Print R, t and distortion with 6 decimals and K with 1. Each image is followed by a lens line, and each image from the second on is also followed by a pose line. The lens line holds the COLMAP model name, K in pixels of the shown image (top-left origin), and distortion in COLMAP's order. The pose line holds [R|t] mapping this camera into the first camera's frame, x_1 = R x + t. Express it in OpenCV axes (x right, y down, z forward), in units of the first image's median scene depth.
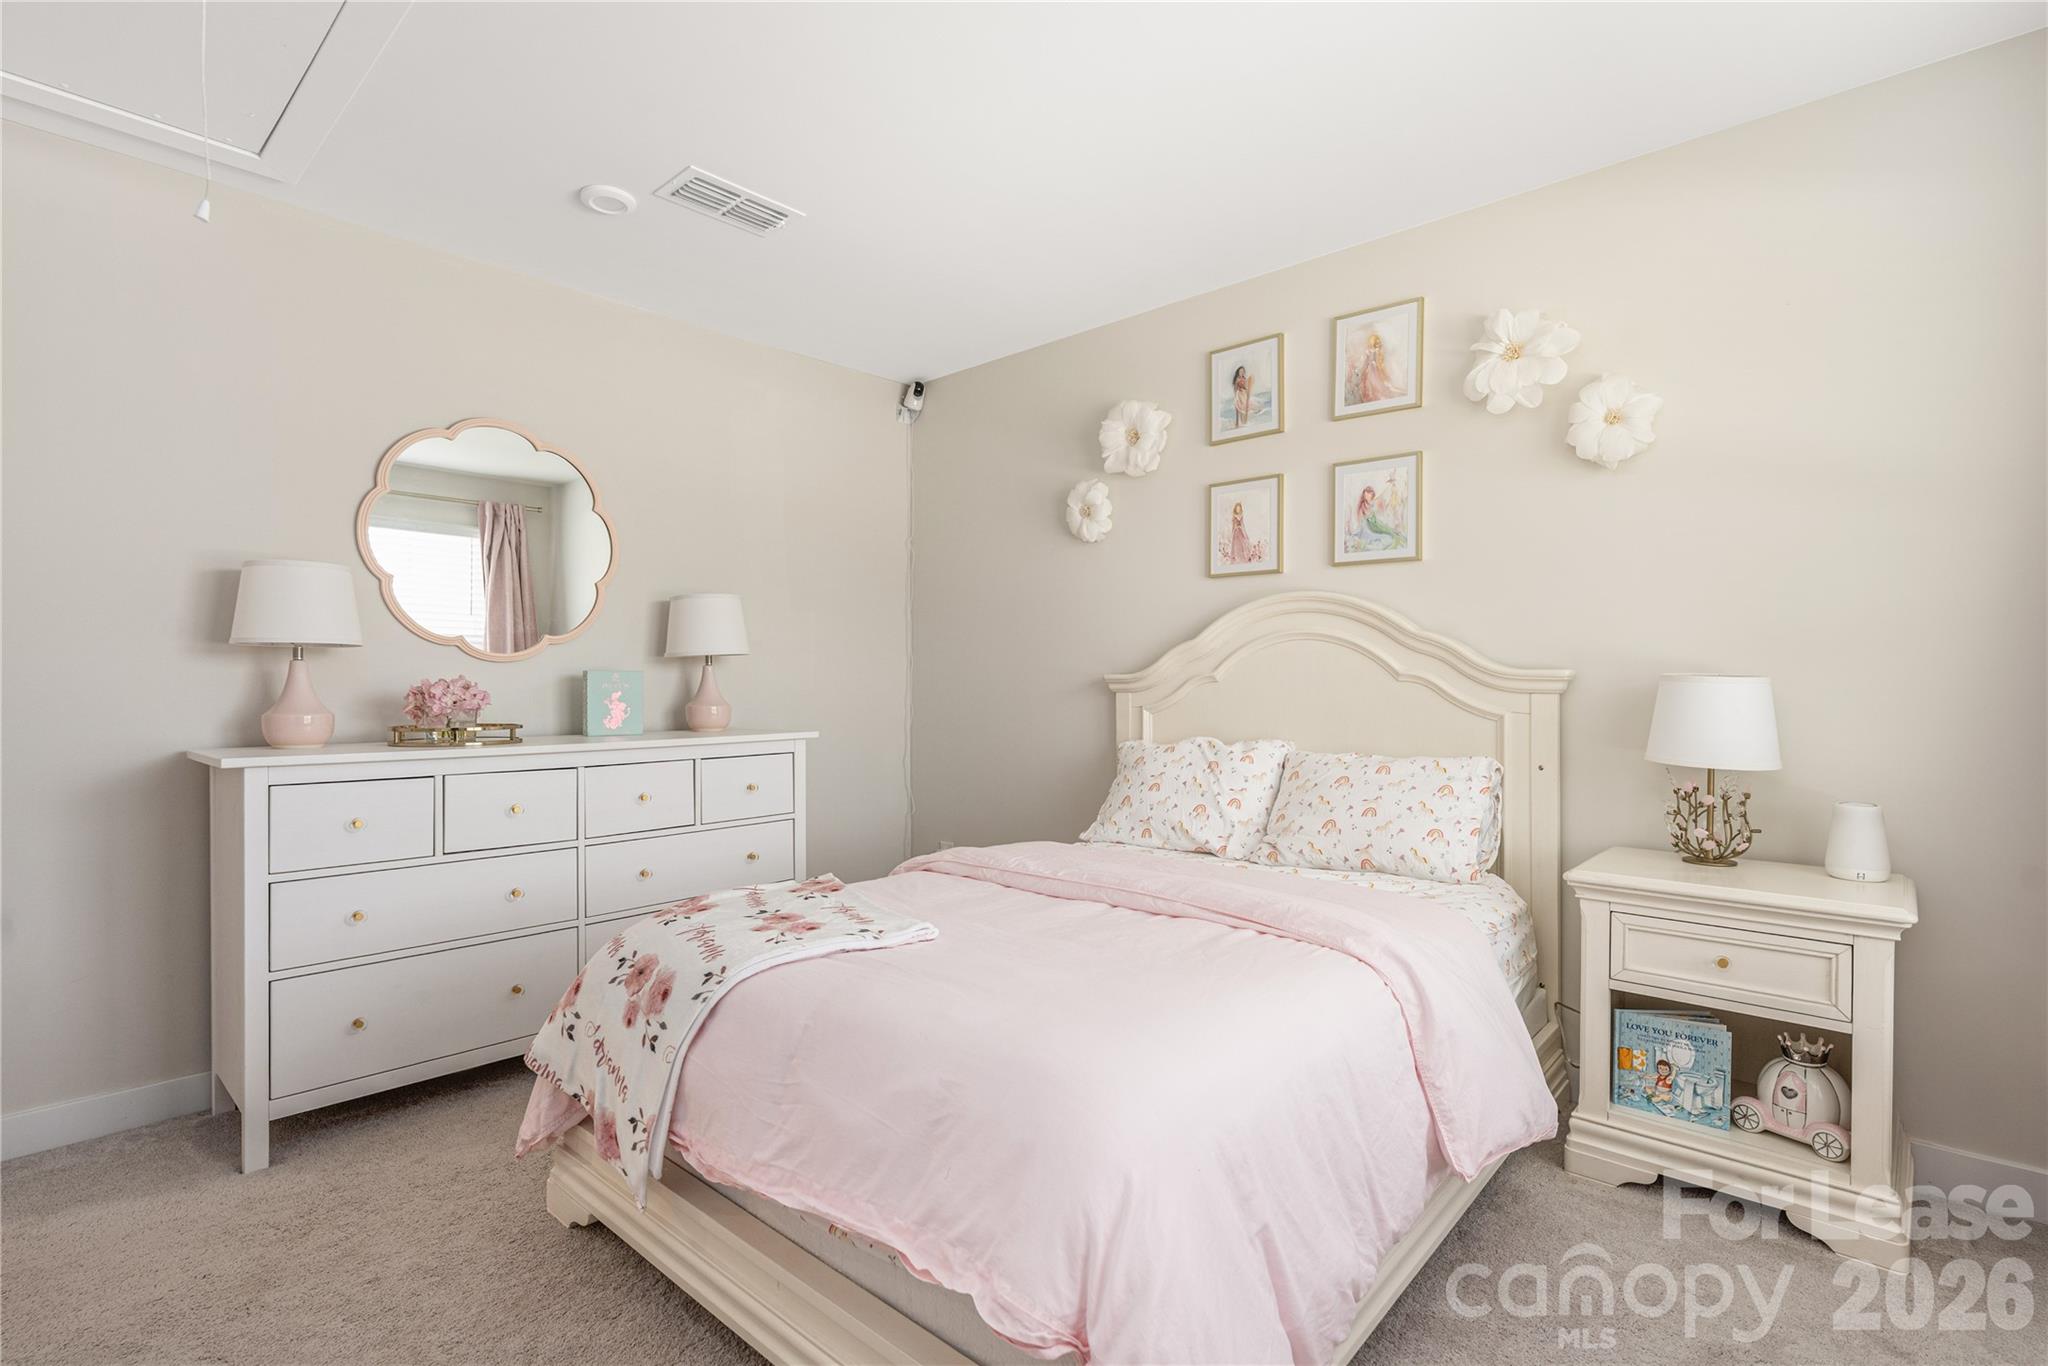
lens RADIAL K [[959.0, 0, 1015.7], [0, 959.0, 692.1], [0, 0, 1]] dist [-0.011956, -0.000299]
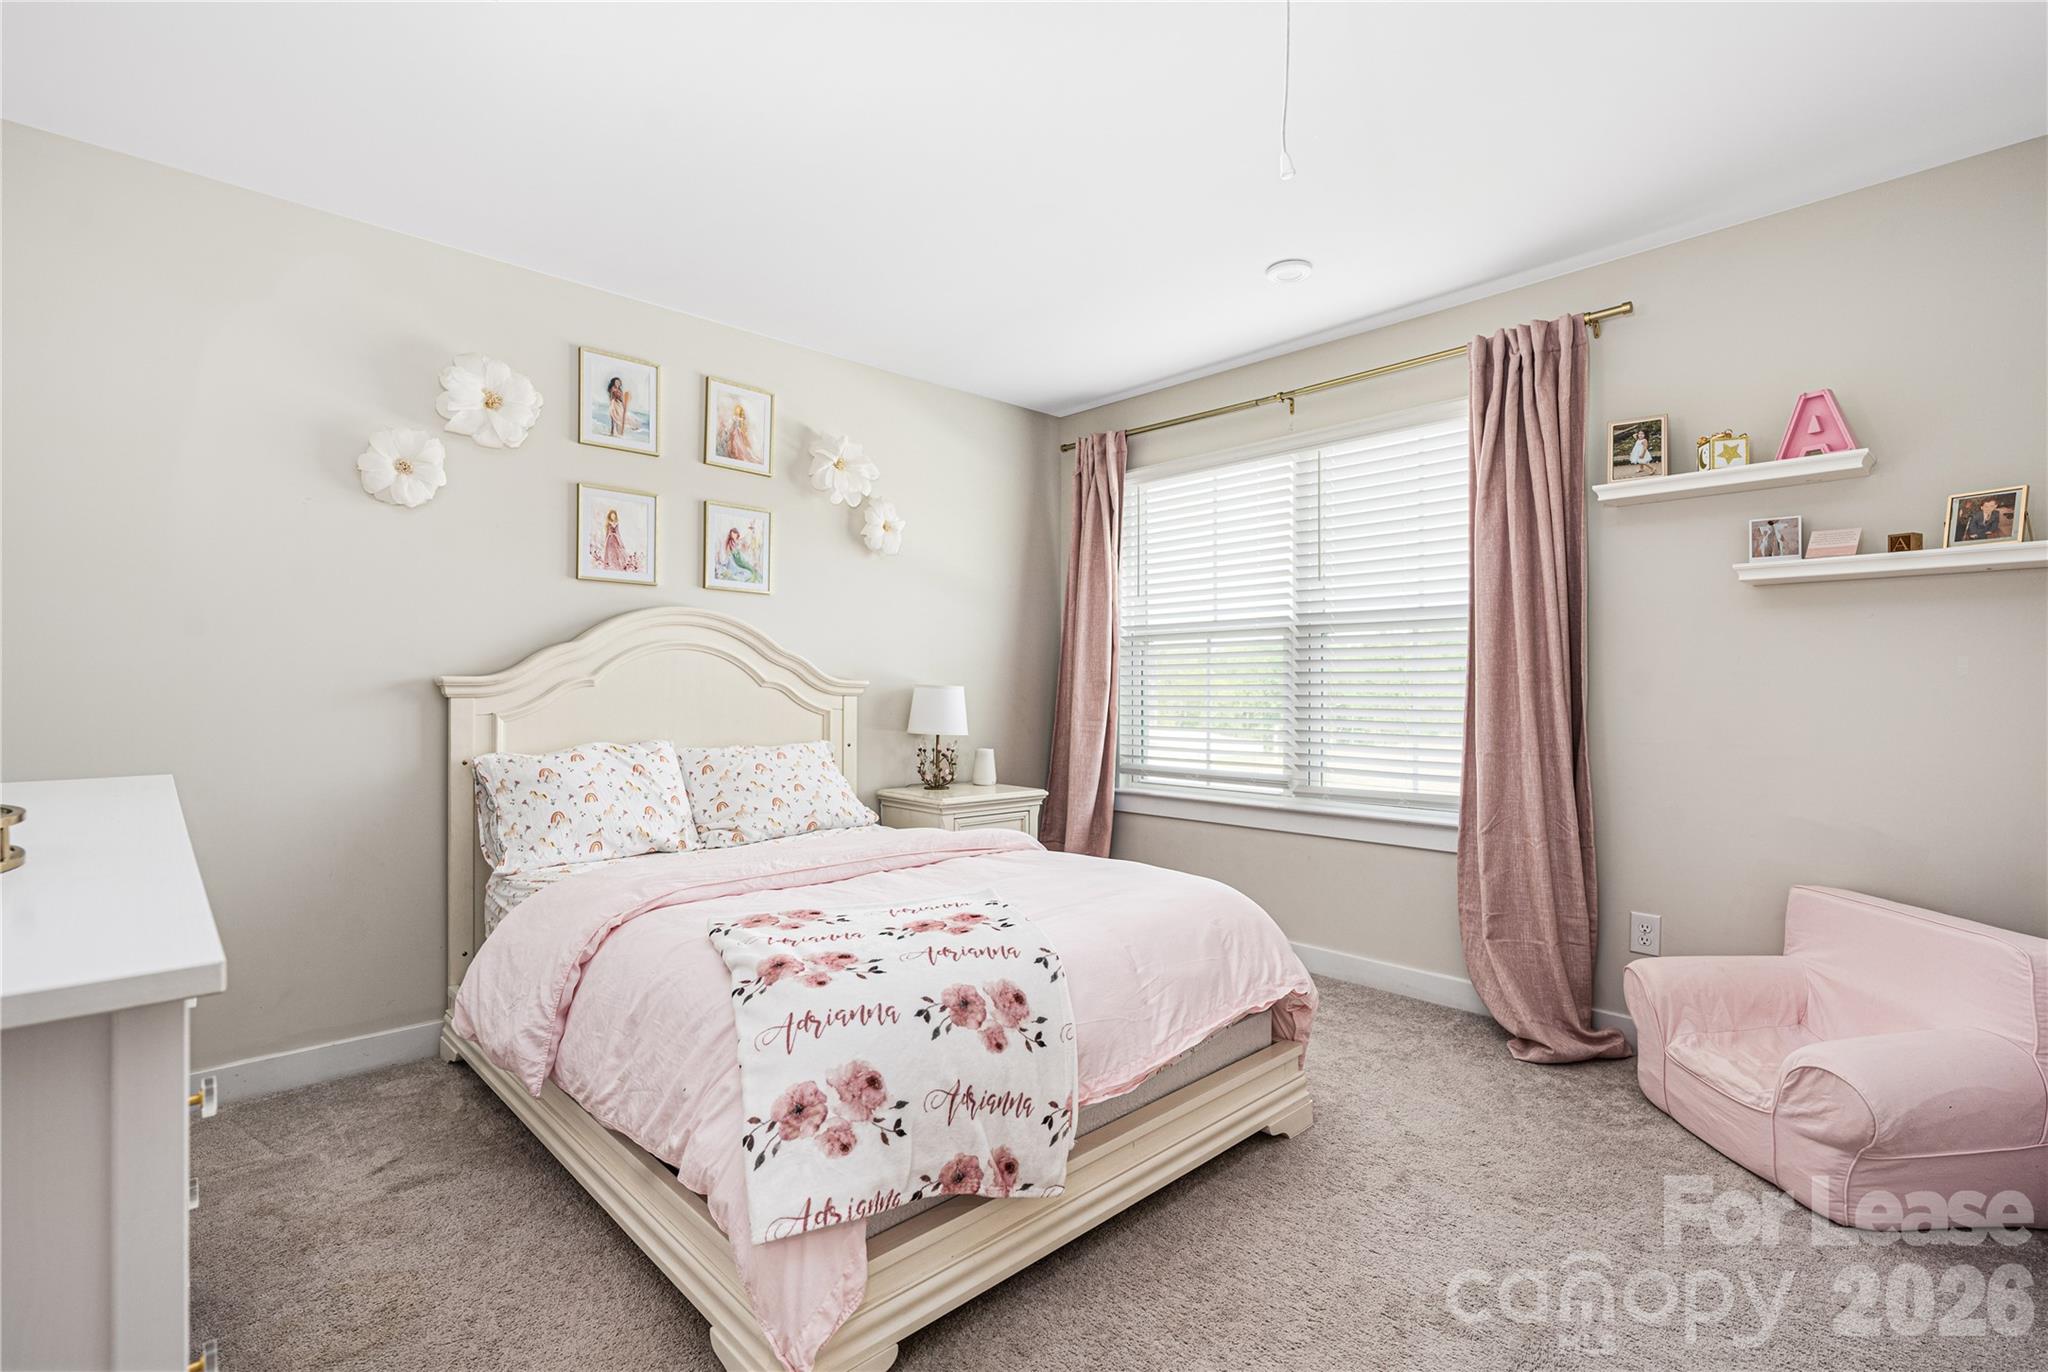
lens RADIAL K [[959.0, 0, 1015.8], [0, 959.0, 684.8], [0, 0, 1]] dist [-0.011956, -0.000299]
pose [[0.065308, 0.004527, 0.997855, -0.818947], [0.001068, 0.999989, -0.004606, -0.007787], [-0.997865, 0.001367, 0.065303, 0.553009]]
